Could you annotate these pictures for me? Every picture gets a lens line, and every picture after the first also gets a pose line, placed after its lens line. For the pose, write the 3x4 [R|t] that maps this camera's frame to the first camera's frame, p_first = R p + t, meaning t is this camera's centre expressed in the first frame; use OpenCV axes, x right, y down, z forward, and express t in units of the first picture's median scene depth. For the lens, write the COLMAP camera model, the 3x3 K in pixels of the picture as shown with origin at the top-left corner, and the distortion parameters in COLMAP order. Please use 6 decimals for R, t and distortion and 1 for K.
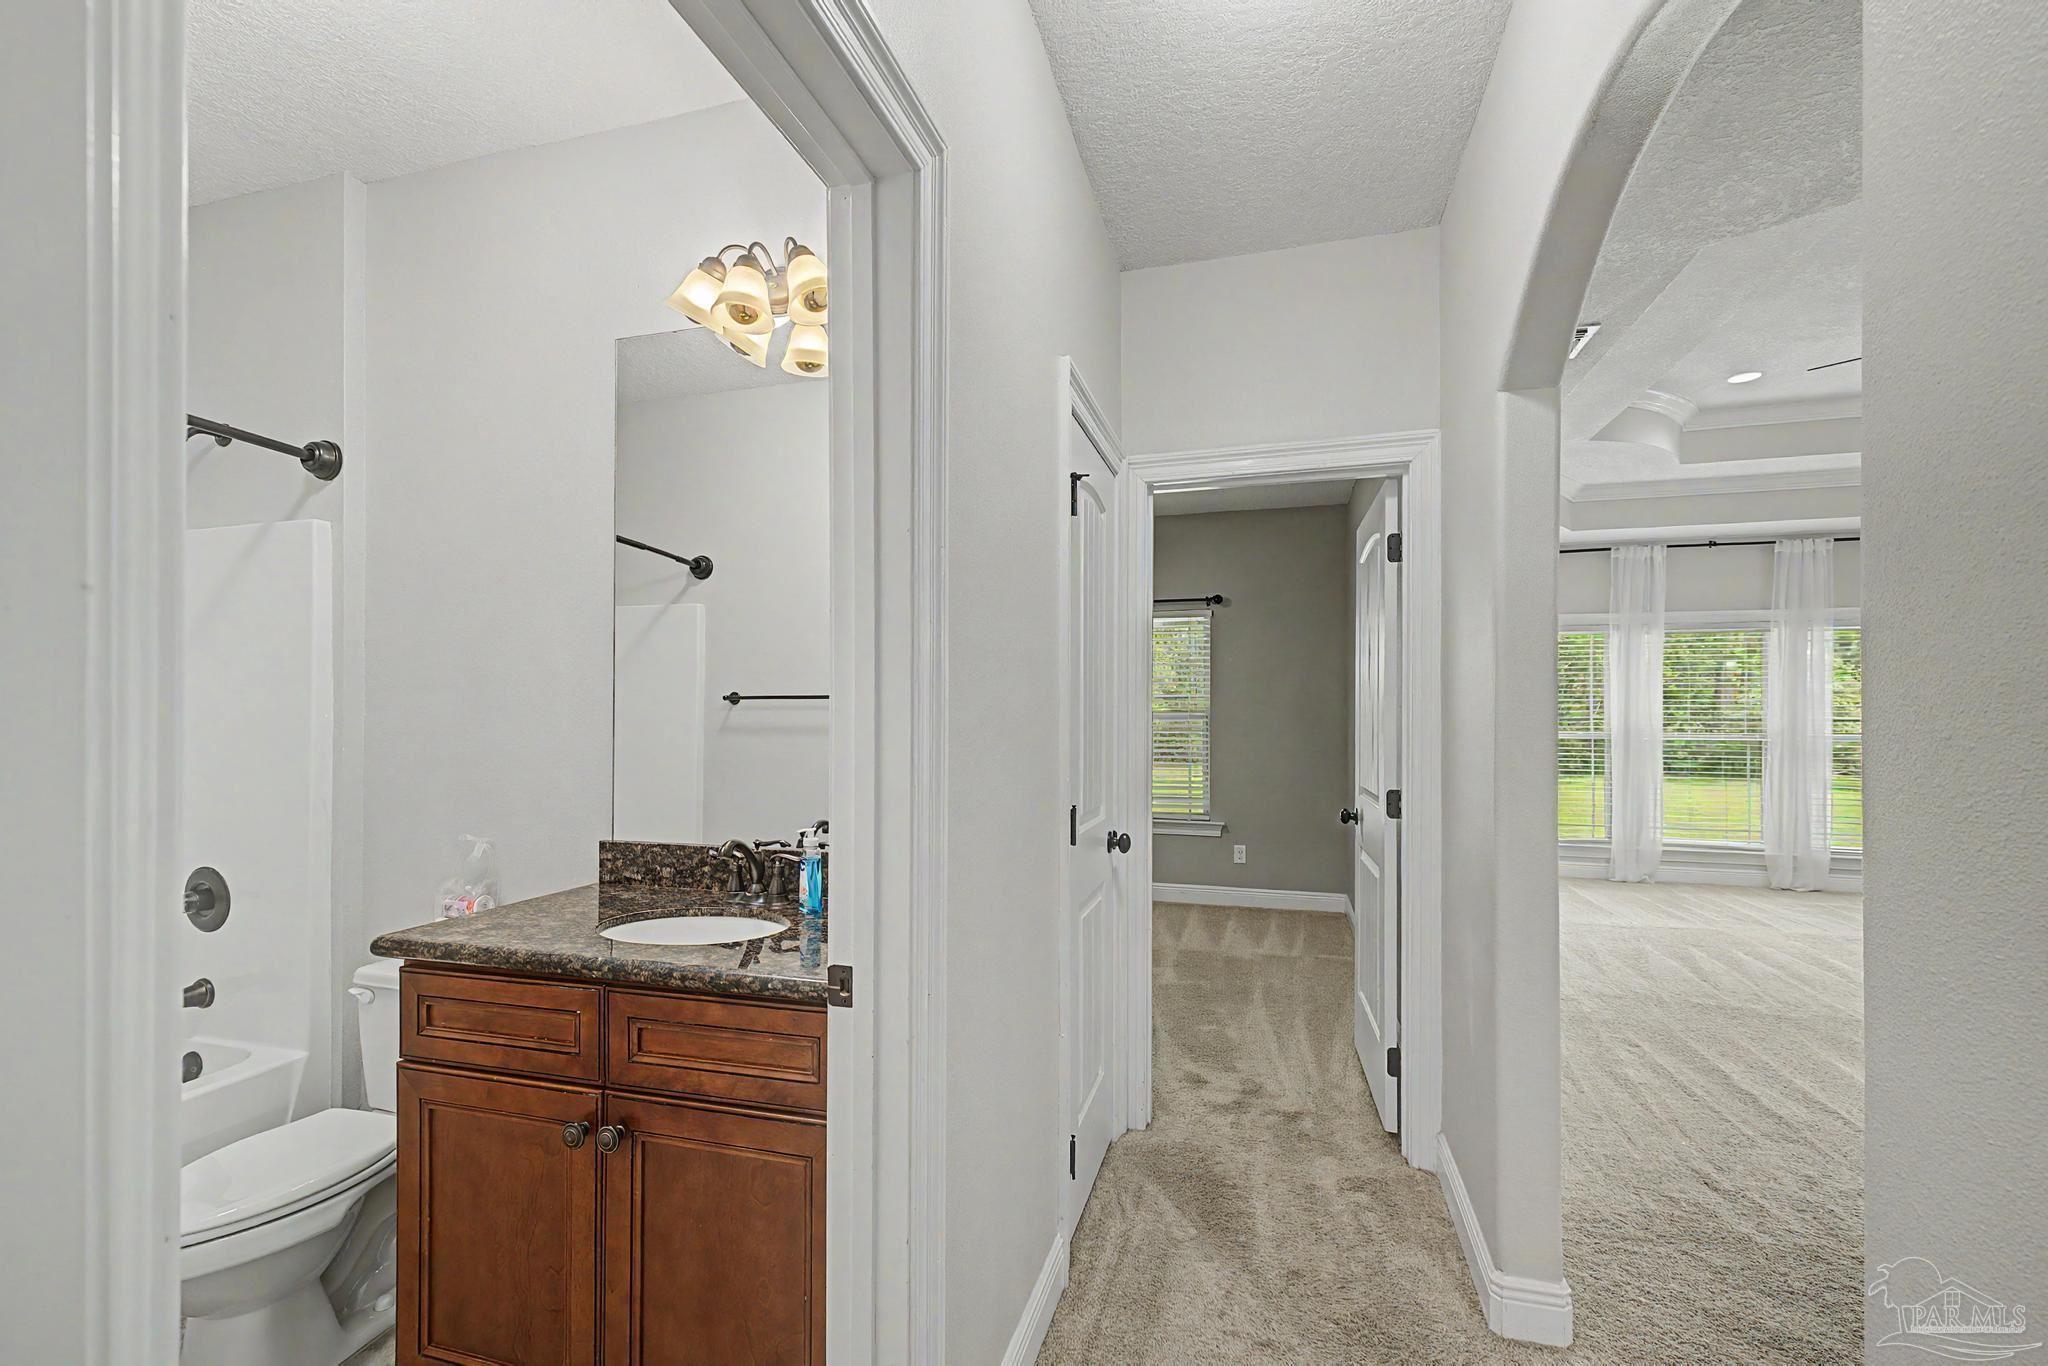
lens RADIAL K [[874.1, 0, 1021.4], [0, 874.1, 699.4], [0, 0, 1]] dist [0.006590, -0.001865]
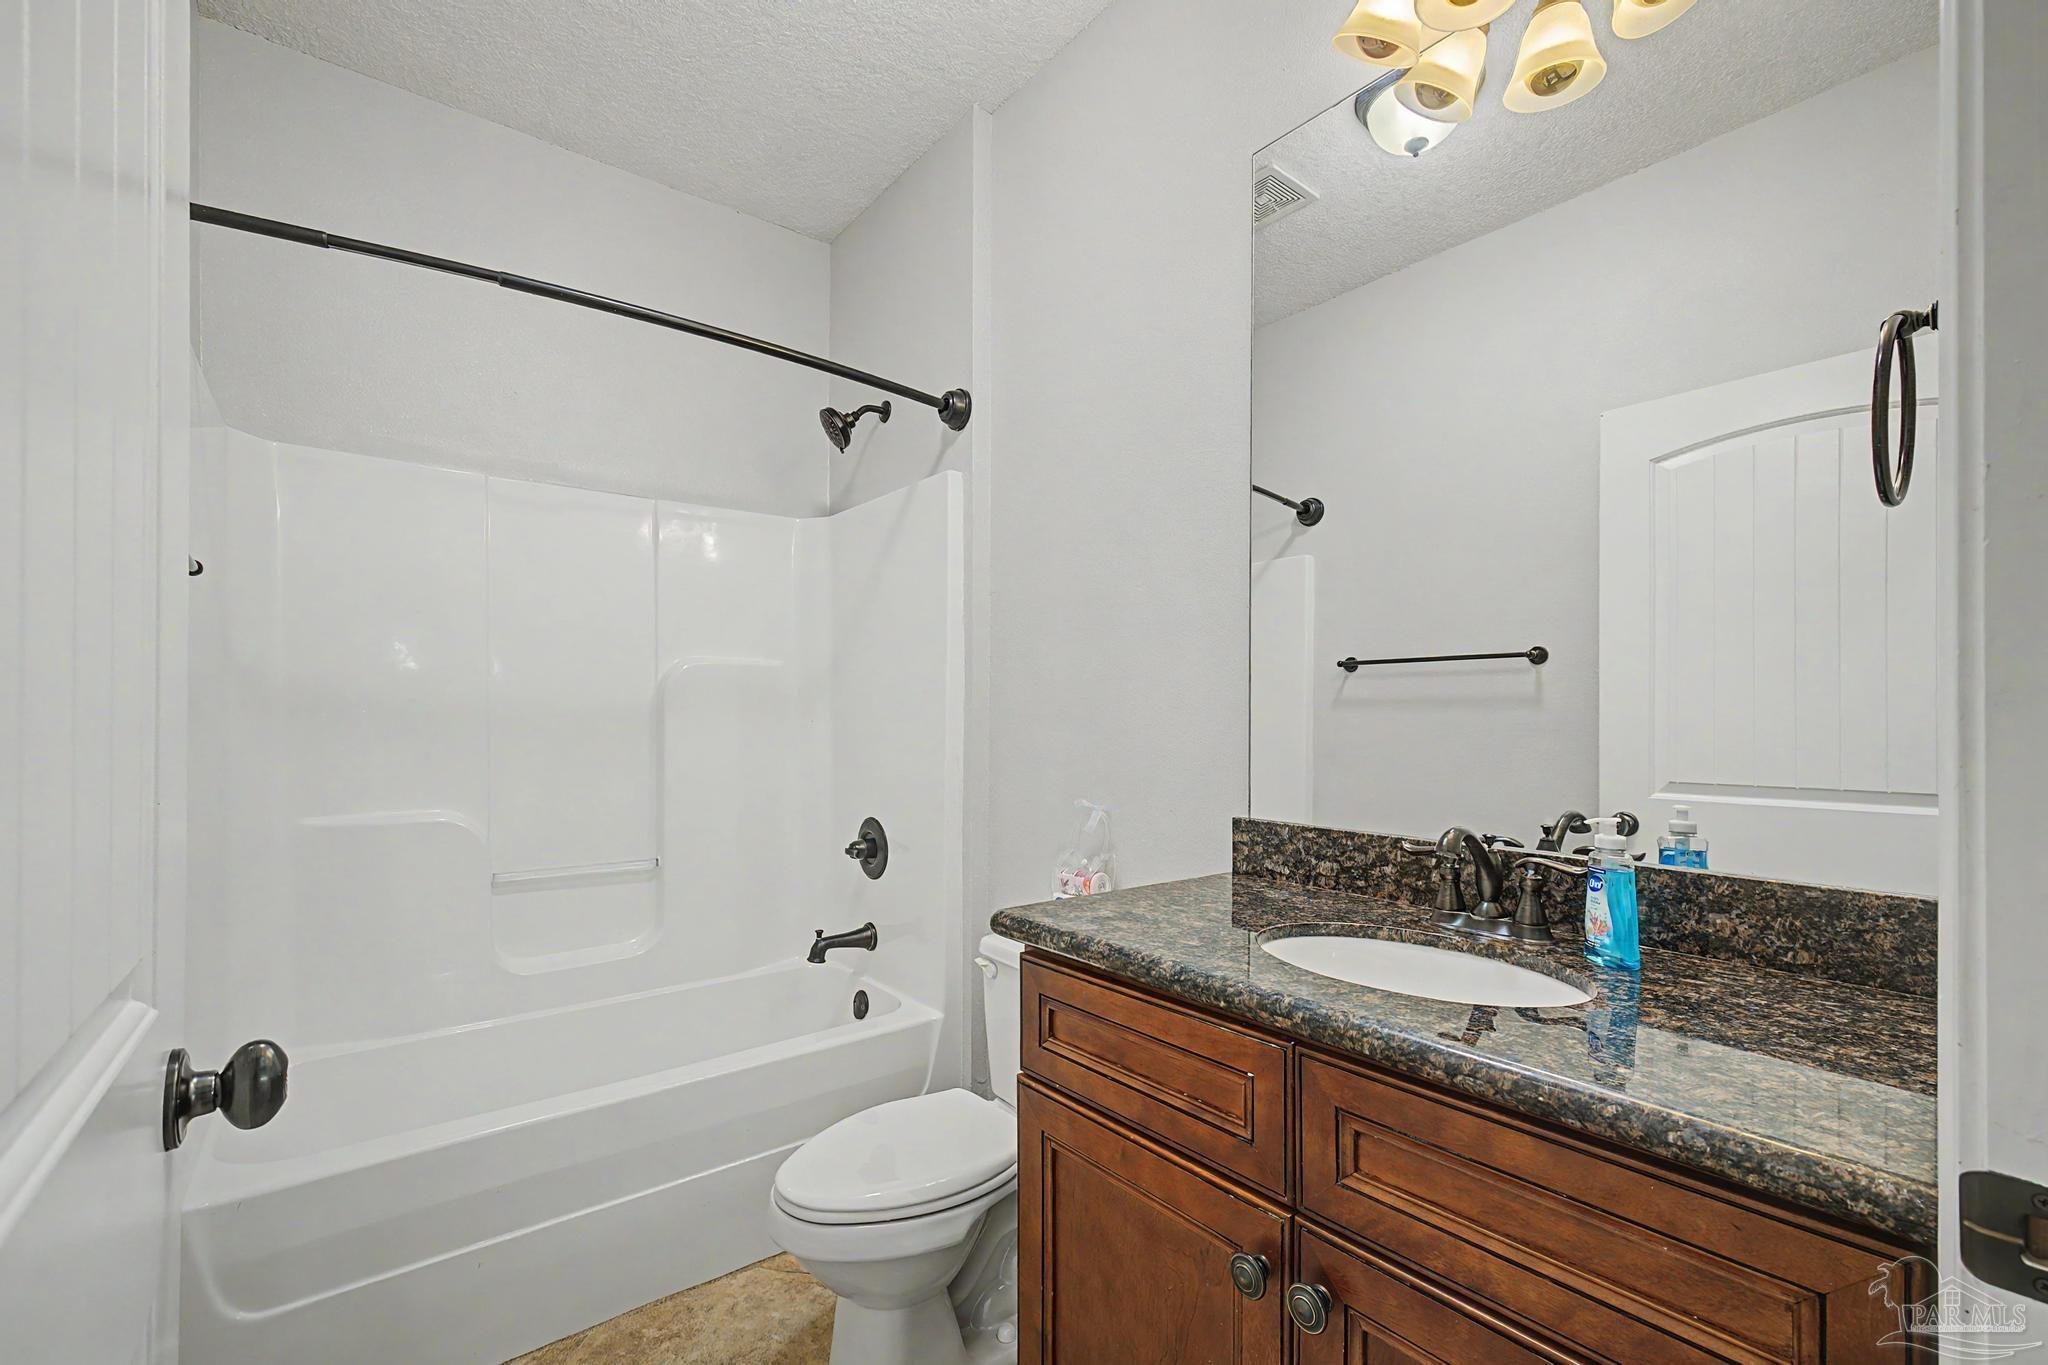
lens RADIAL K [[874.1, 0, 1031.5], [0, 874.1, 694.6], [0, 0, 1]] dist [0.006590, -0.001865]
pose [[0.823435, -0.007350, -0.567363, -0.217720], [0.000458, 0.999924, -0.012288, 0.071717], [0.567410, 0.009858, 0.823376, 0.306550]]
